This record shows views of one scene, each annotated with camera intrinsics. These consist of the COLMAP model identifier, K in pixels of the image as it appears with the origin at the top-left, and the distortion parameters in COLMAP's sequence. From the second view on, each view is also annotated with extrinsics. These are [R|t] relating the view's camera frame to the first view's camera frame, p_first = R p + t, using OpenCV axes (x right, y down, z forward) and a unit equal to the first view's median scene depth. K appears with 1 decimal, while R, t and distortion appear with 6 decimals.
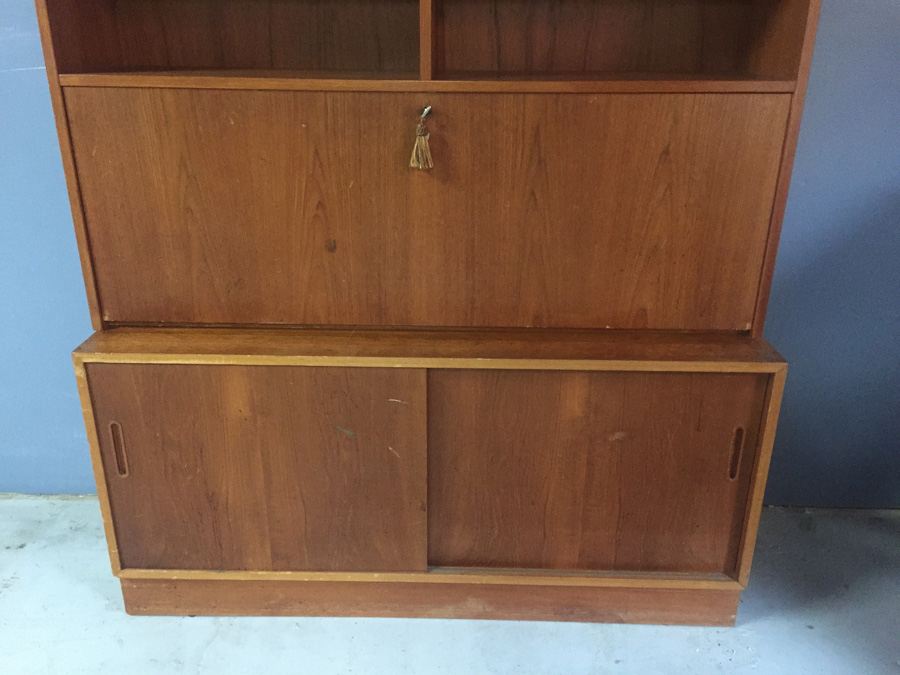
lens RADIAL K [[773.9, 0, 450.0], [0, 773.9, 337.5], [0, 0, 1]] dist [0.091580, -0.128516]
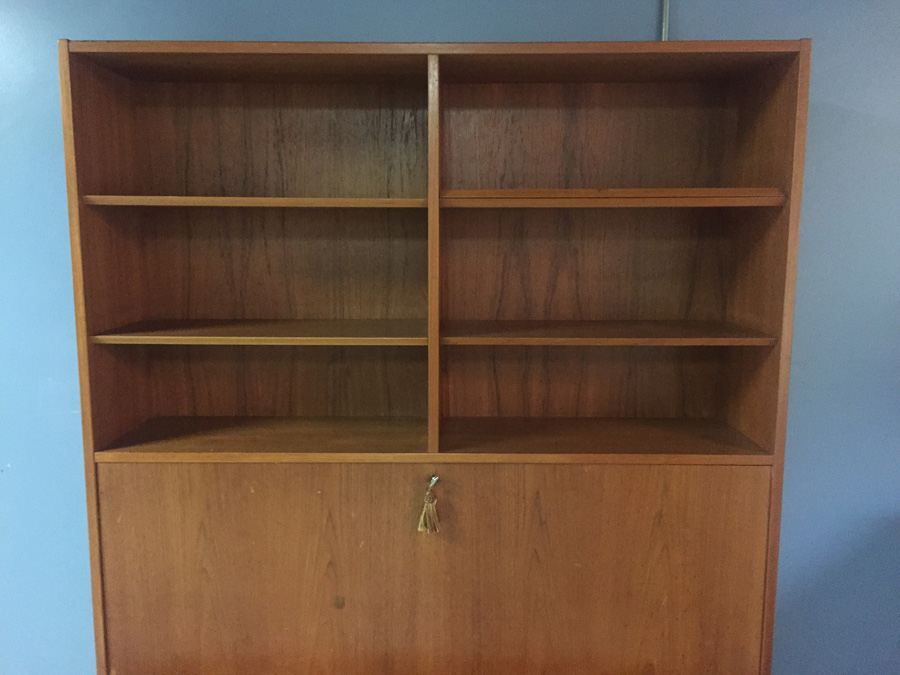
lens RADIAL K [[773.9, 0, 450.0], [0, 773.9, 337.5], [0, 0, 1]] dist [0.091580, -0.128516]
pose [[0.999969, -0.006176, 0.004952, -0.010859], [0.007197, 0.969773, -0.243902, -0.197761], [-0.003296, 0.243930, 0.969787, -0.079483]]
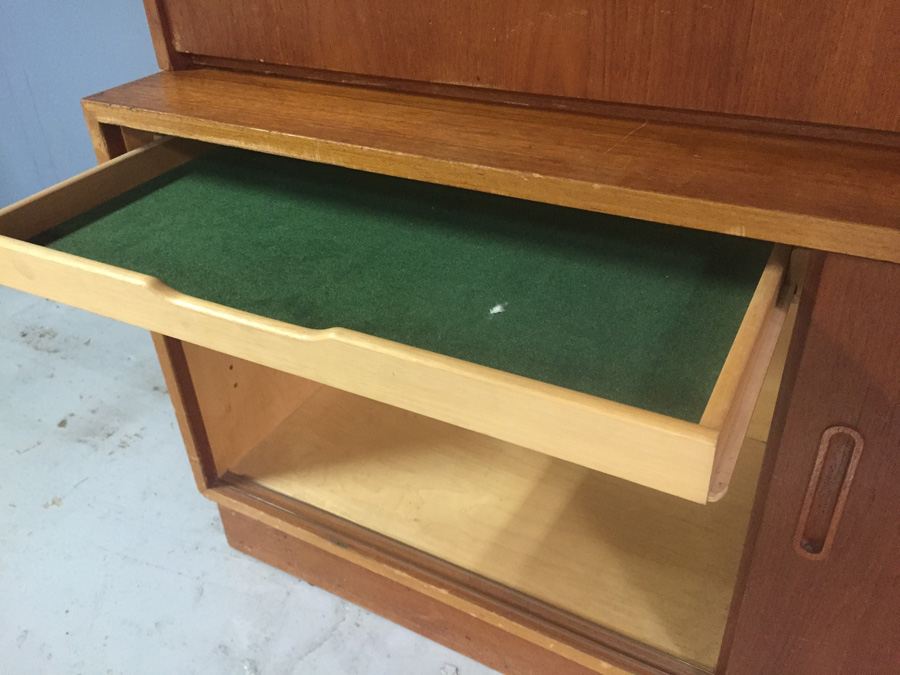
lens RADIAL K [[773.9, 0, 450.0], [0, 773.9, 337.5], [0, 0, 1]] dist [0.091580, -0.128516]
pose [[0.880391, 0.220075, -0.420093, -0.022247], [-0.132743, 0.964754, 0.227218, 0.019297], [0.455291, -0.144277, 0.878575, 0.605756]]
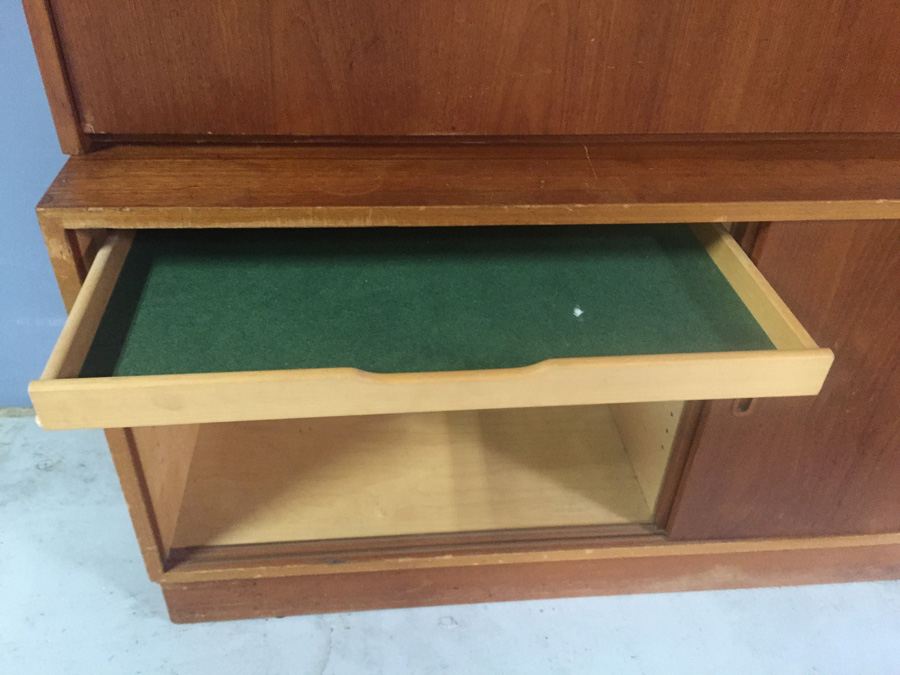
lens RADIAL K [[773.9, 0, 450.0], [0, 773.9, 337.5], [0, 0, 1]] dist [0.091580, -0.128516]
pose [[0.992975, -0.044411, 0.109674, -0.281923], [0.015340, 0.967384, 0.252848, -0.018721], [-0.117327, -0.249390, 0.961270, 0.489937]]
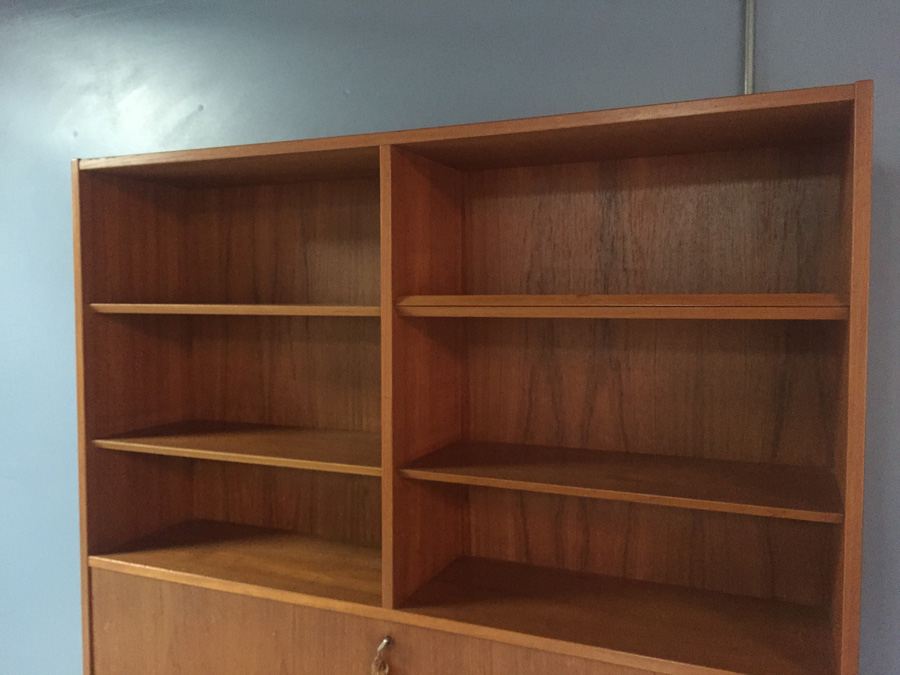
lens RADIAL K [[773.9, 0, 450.0], [0, 773.9, 337.5], [0, 0, 1]] dist [0.091580, -0.128516]
pose [[0.921980, 0.011543, -0.387066, 0.340944], [-0.138519, 0.943249, -0.301819, -0.323463], [0.361615, 0.331887, 0.871255, 0.118839]]
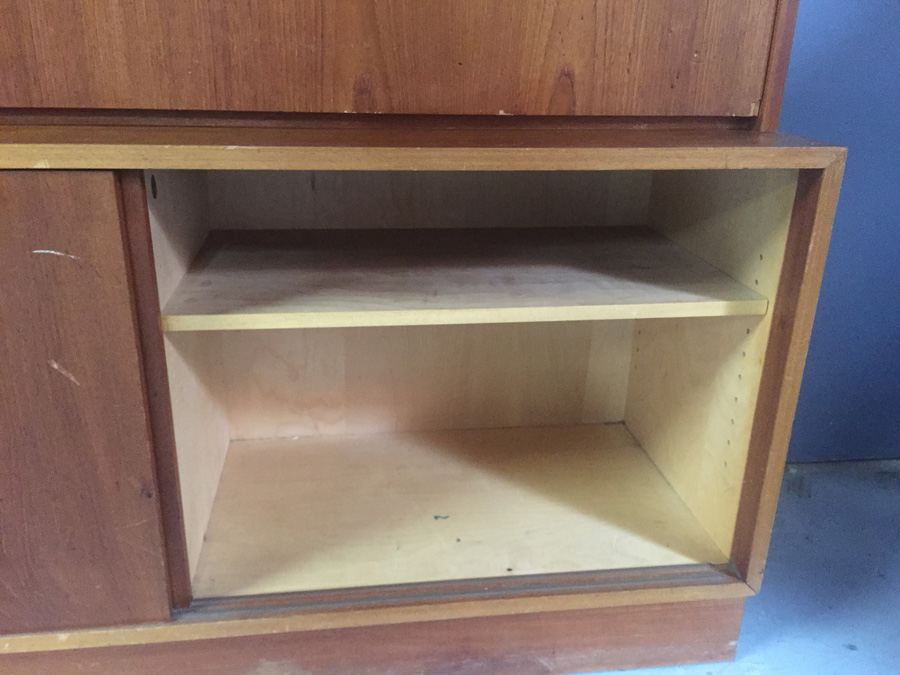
lens RADIAL K [[773.9, 0, 450.0], [0, 773.9, 337.5], [0, 0, 1]] dist [0.091580, -0.128516]
pose [[0.988420, -0.041243, 0.146031, 0.087841], [0.044425, 0.998840, -0.018590, 0.144818], [-0.145095, 0.024863, 0.989105, 0.498247]]
